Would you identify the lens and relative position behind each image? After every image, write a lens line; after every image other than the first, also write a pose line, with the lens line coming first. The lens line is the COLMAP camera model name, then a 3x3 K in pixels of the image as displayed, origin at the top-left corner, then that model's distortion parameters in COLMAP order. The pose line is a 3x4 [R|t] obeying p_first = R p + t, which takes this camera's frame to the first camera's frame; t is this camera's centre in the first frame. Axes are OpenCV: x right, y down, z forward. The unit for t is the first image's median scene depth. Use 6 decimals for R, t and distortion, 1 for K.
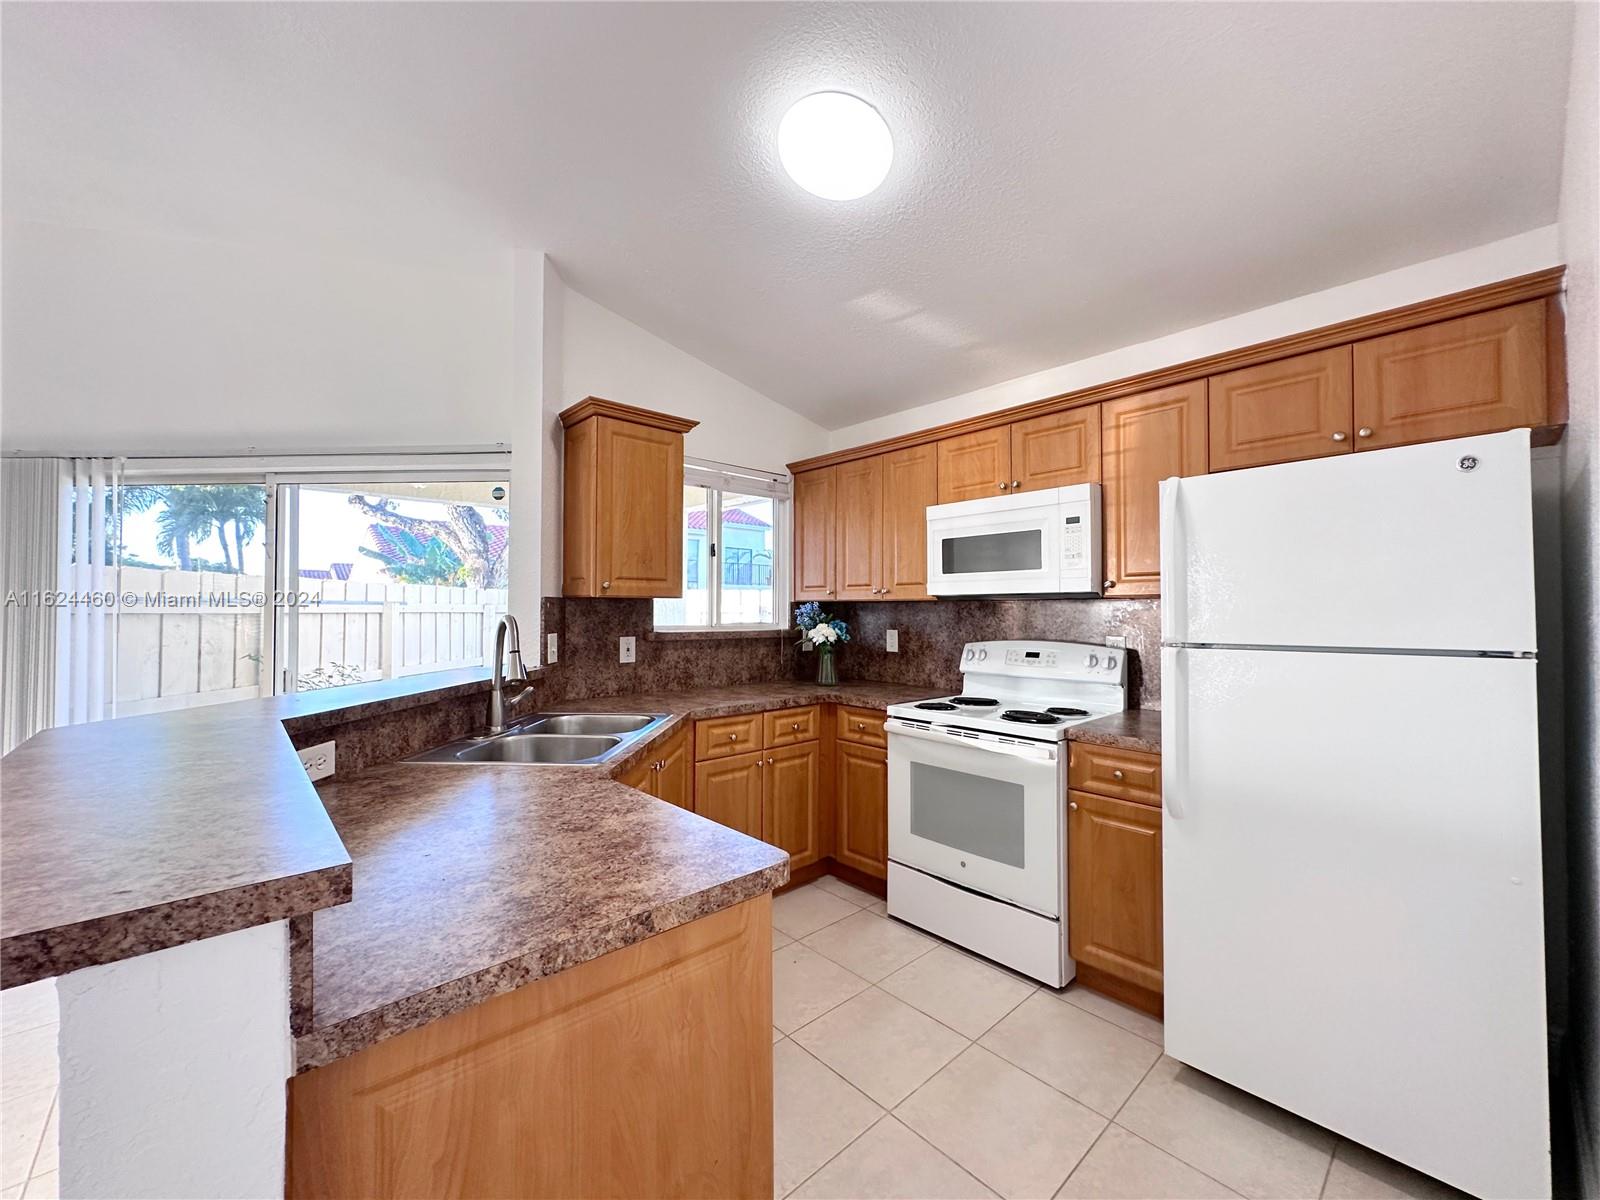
lens RADIAL K [[635.6, 0, 802.1], [0, 635.6, 596.2], [0, 0, 1]] dist [-0.002668, 0.000939]
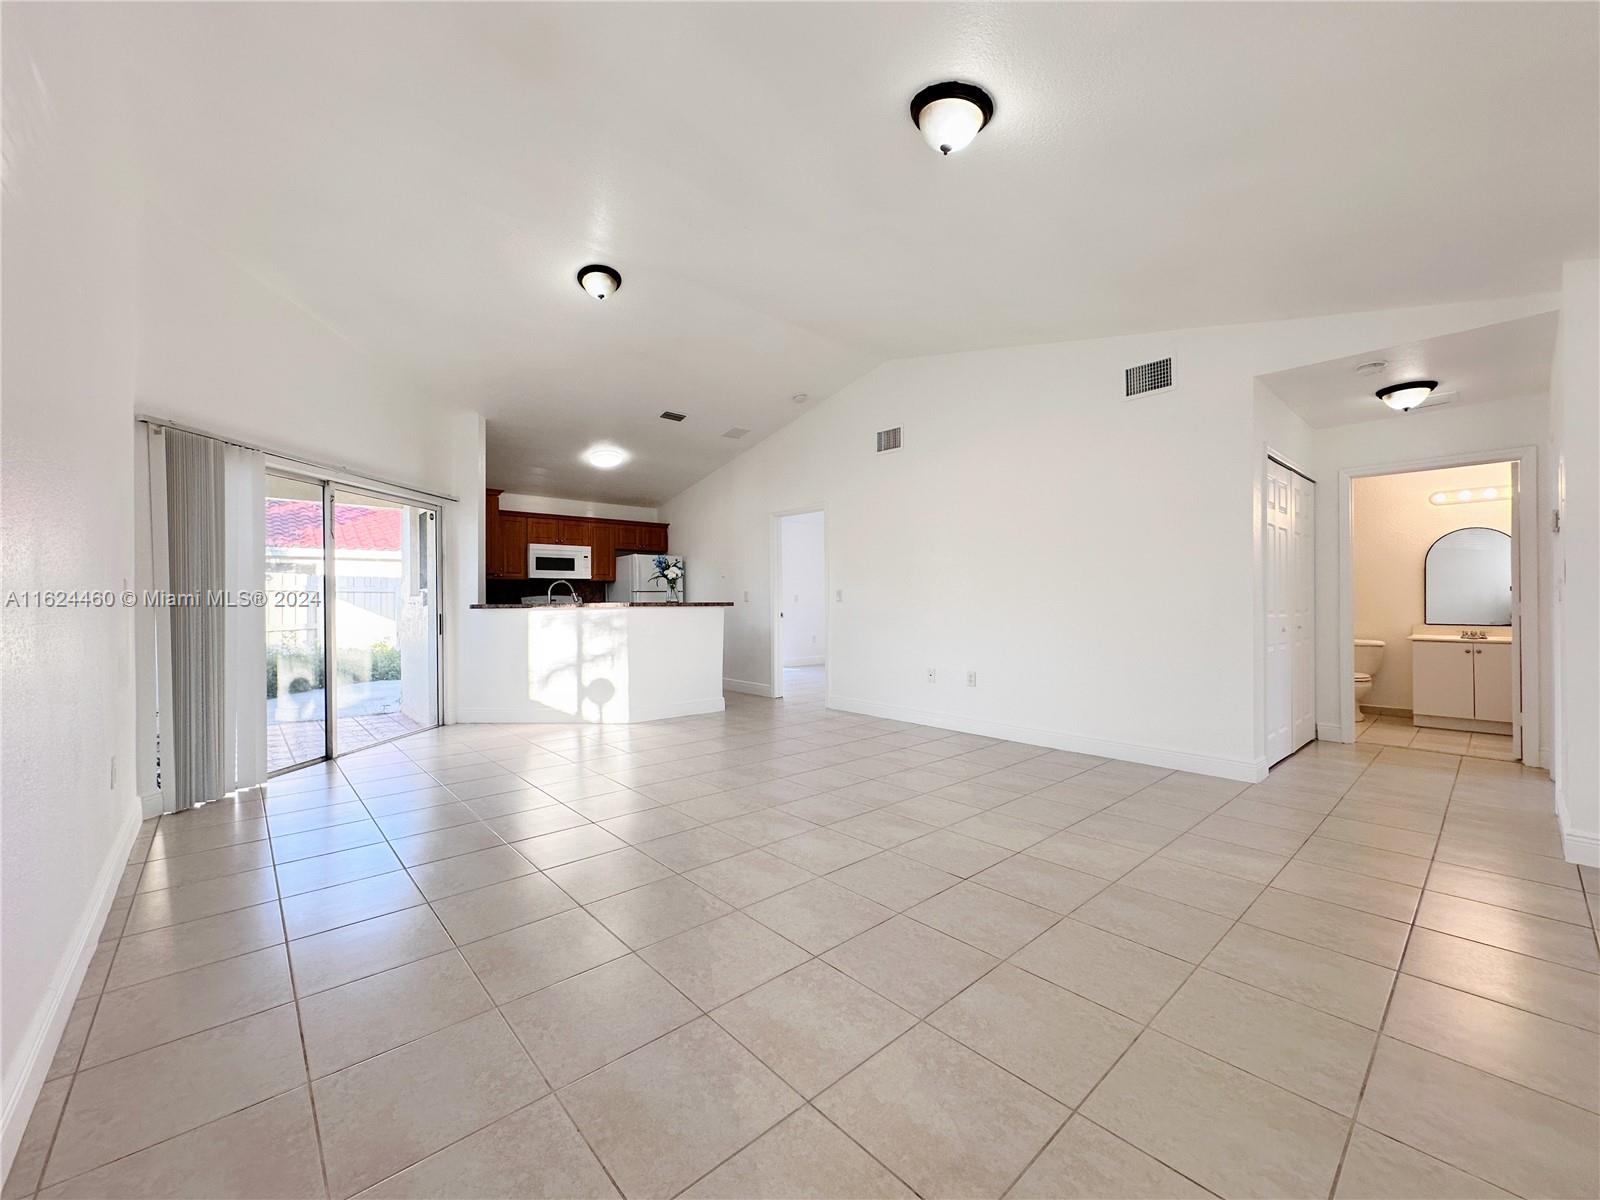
lens RADIAL K [[635.6, 0, 799.8], [0, 635.6, 601.1], [0, 0, 1]] dist [-0.002668, 0.000939]
pose [[0.009469, -0.002202, 0.999953, -2.598173], [-0.014990, 0.999885, 0.002344, 0.077353], [-0.999843, -0.015011, 0.009435, -0.133018]]
